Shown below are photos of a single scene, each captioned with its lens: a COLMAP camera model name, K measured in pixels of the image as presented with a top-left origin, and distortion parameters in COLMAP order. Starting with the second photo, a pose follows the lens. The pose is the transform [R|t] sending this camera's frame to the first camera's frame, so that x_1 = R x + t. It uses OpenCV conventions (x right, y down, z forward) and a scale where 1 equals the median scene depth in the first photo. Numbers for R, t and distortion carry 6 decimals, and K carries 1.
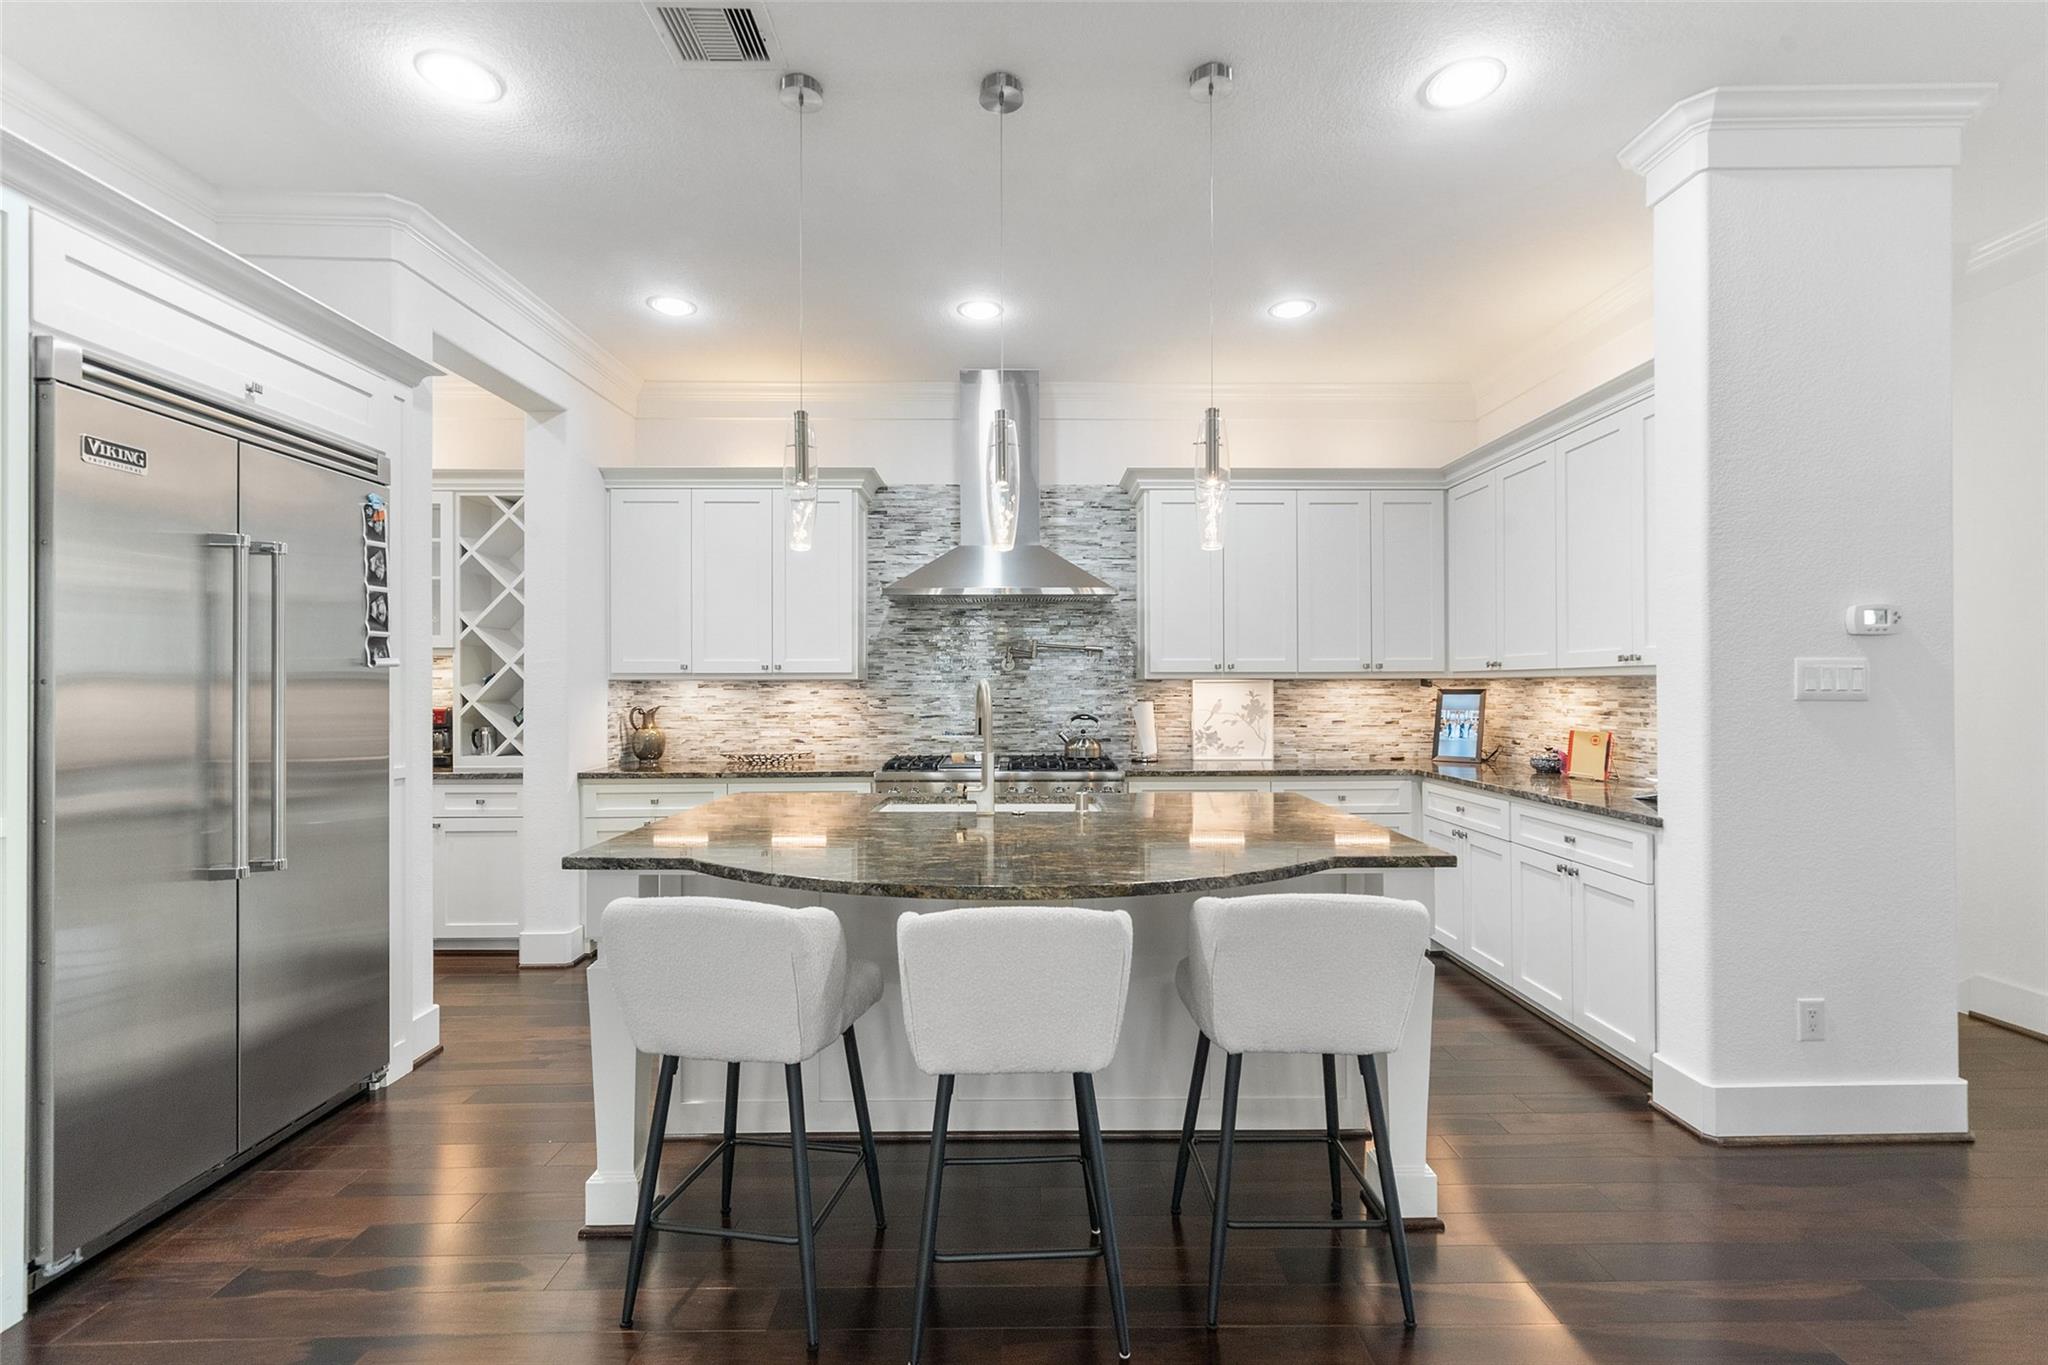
lens RADIAL K [[916.5, 0, 1022.8], [0, 916.5, 679.0], [0, 0, 1]] dist [0.002387, 0.000034]
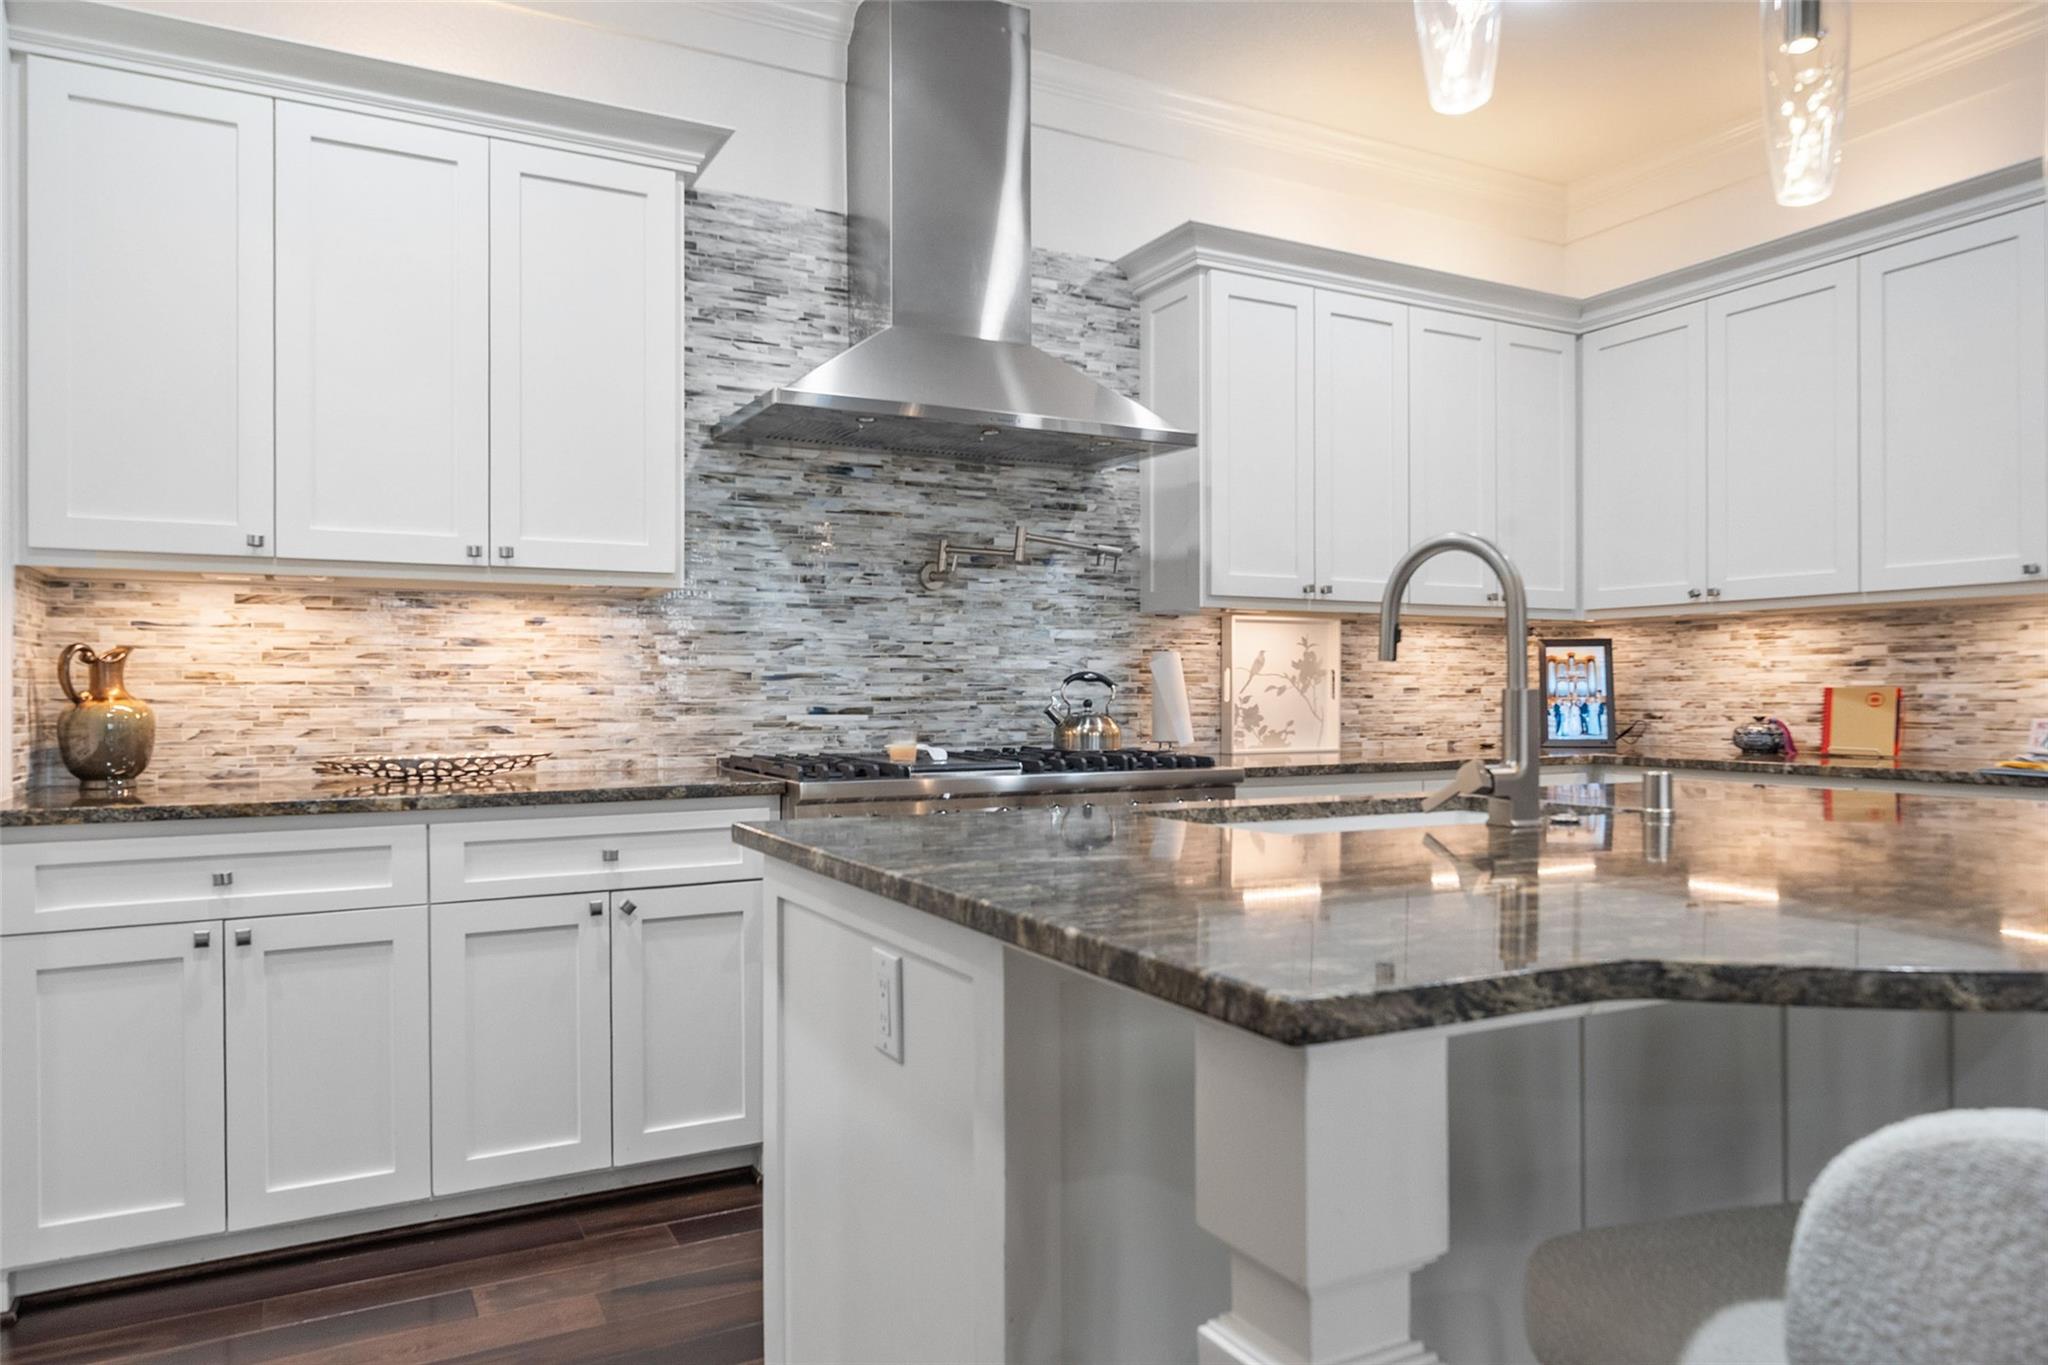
lens RADIAL K [[1334.1, 0, 1025.2], [0, 1334.1, 684.6], [0, 0, 1]] dist [0.000847, -0.003033]
pose [[0.889629, 0.003929, 0.456667, -0.313338], [-0.003562, 0.999992, -0.001666, 0.046079], [-0.456670, -0.000144, 0.889636, 0.309752]]
